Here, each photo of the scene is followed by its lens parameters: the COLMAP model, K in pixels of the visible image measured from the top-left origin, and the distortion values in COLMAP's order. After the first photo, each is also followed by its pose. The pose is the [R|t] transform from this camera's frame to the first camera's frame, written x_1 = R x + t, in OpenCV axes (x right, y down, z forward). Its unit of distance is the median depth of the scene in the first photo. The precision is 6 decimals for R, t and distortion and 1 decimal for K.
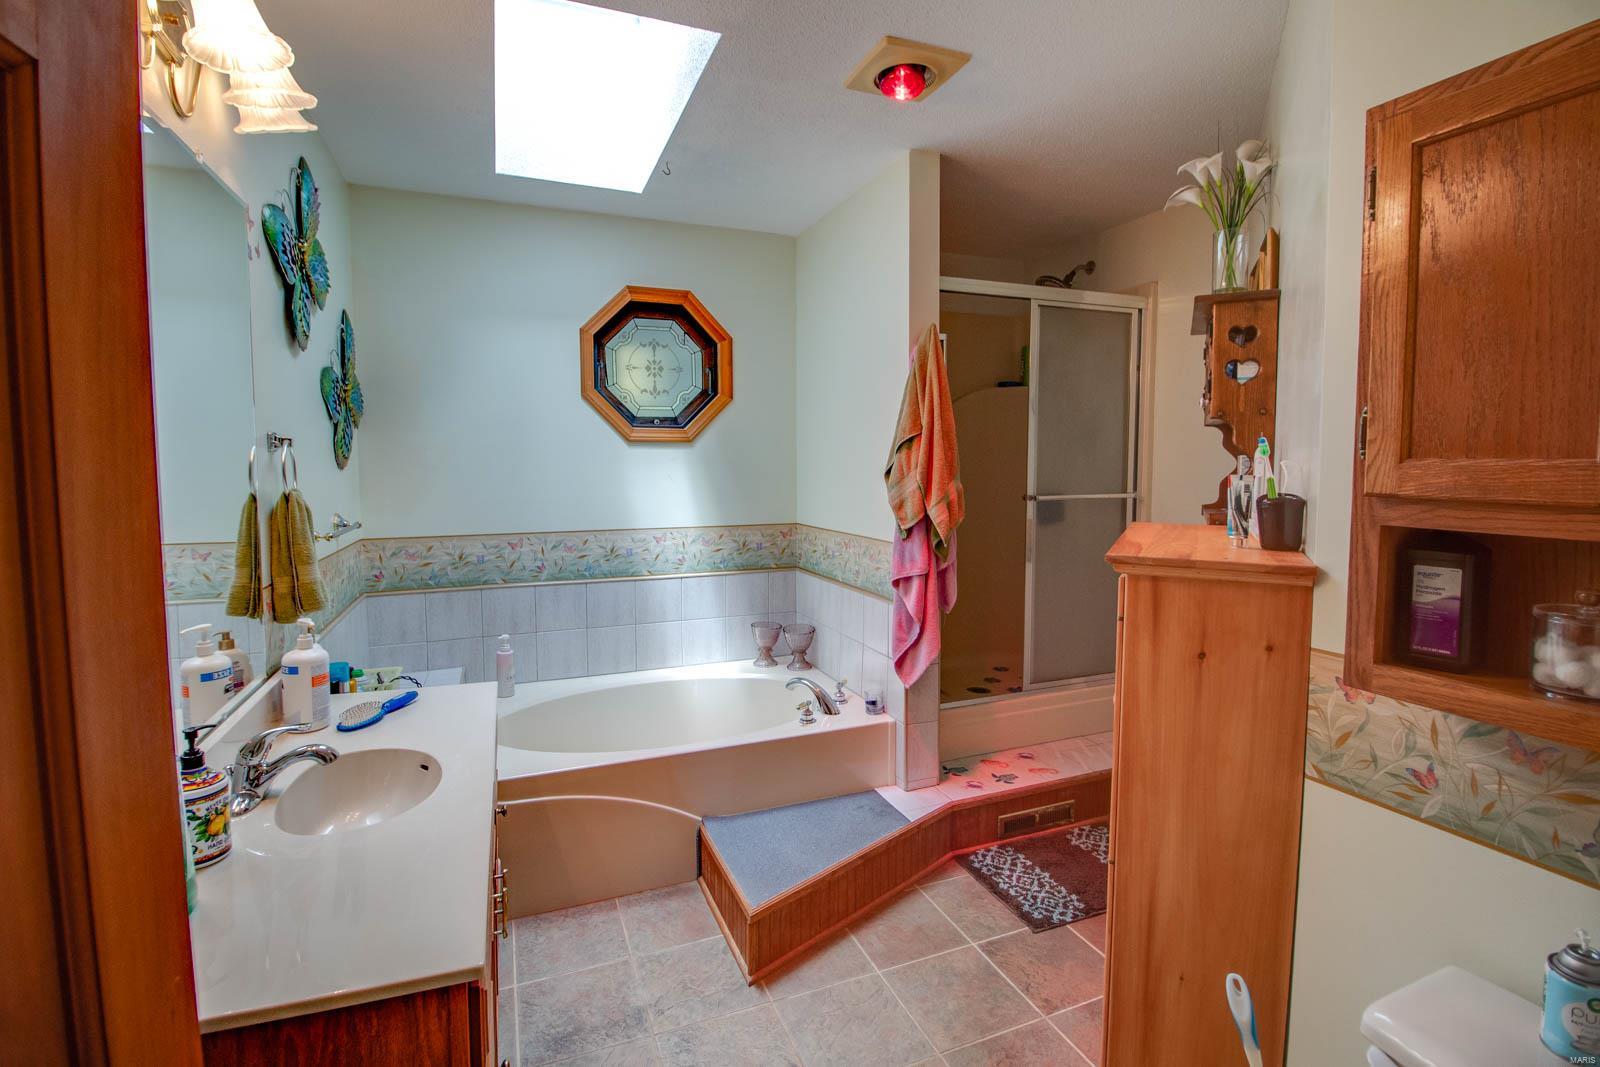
lens RADIAL K [[742.7, 0, 801.6], [0, 742.7, 509.2], [0, 0, 1]] dist [-0.000001, -0.014999]
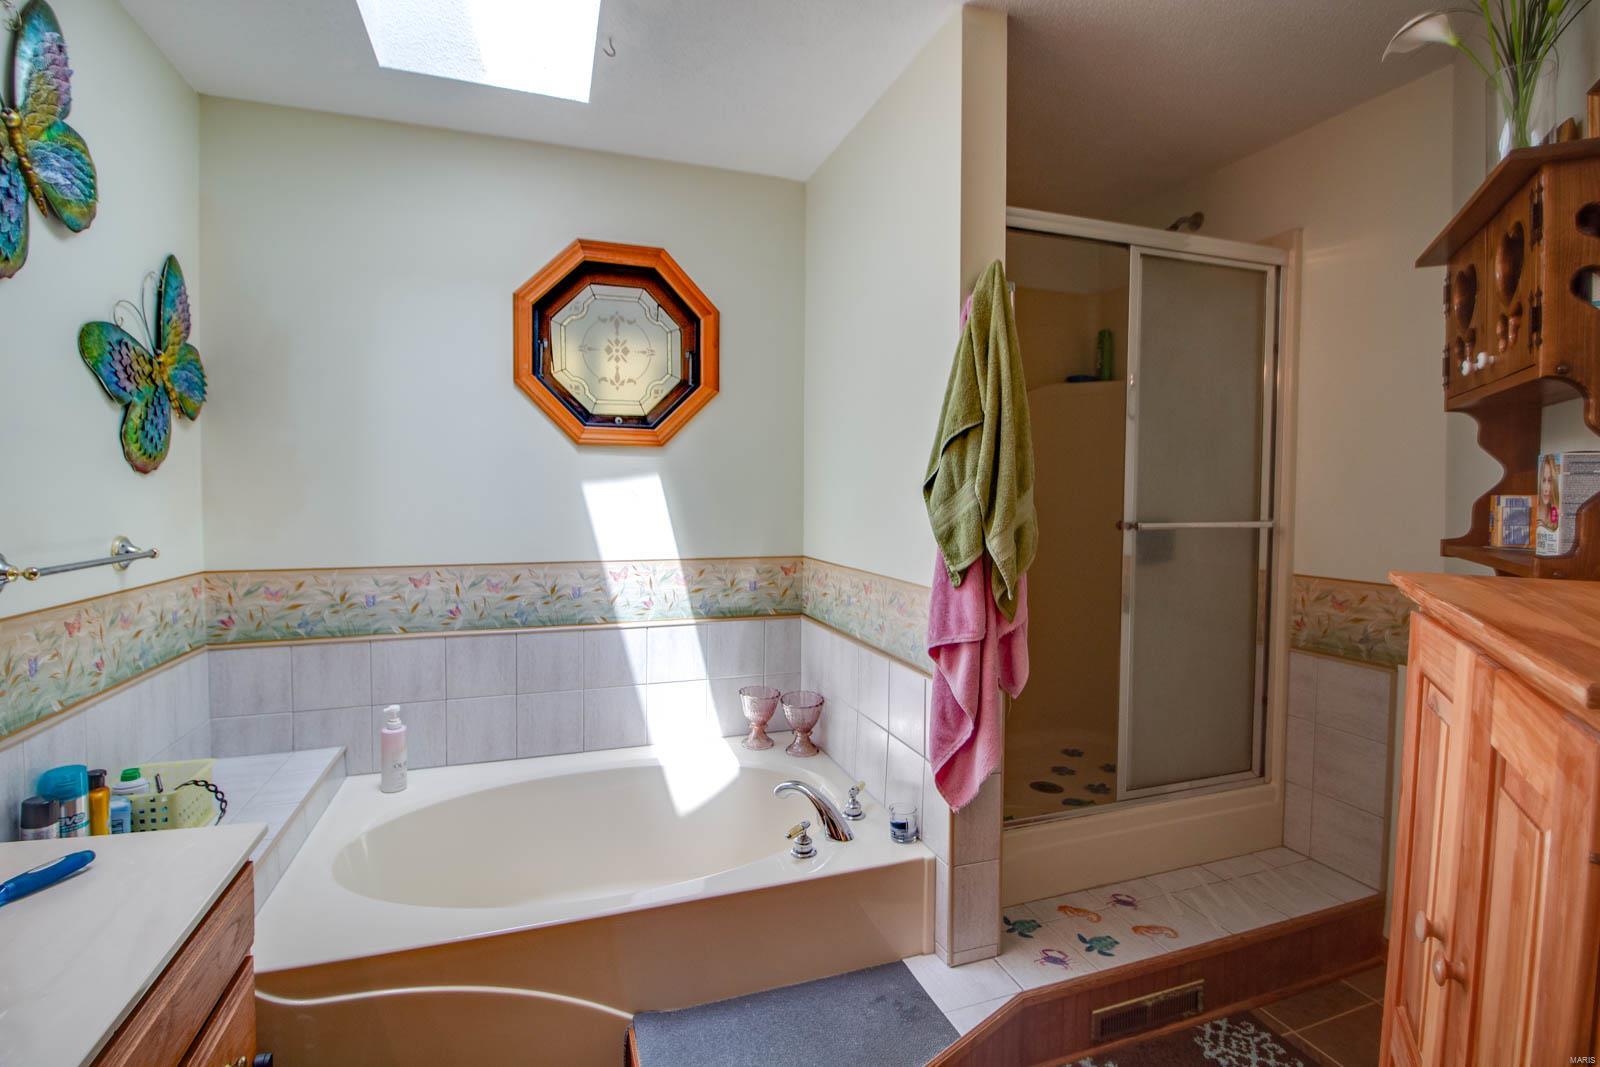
lens RADIAL K [[742.7, 0, 801.6], [0, 742.7, 509.2], [0, 0, 1]] dist [-0.000001, -0.014999]
pose [[0.999130, 0.010803, -0.040292, 0.027768], [-0.012214, 0.999316, -0.034916, -0.003047], [0.039887, 0.035377, 0.998578, 0.297776]]
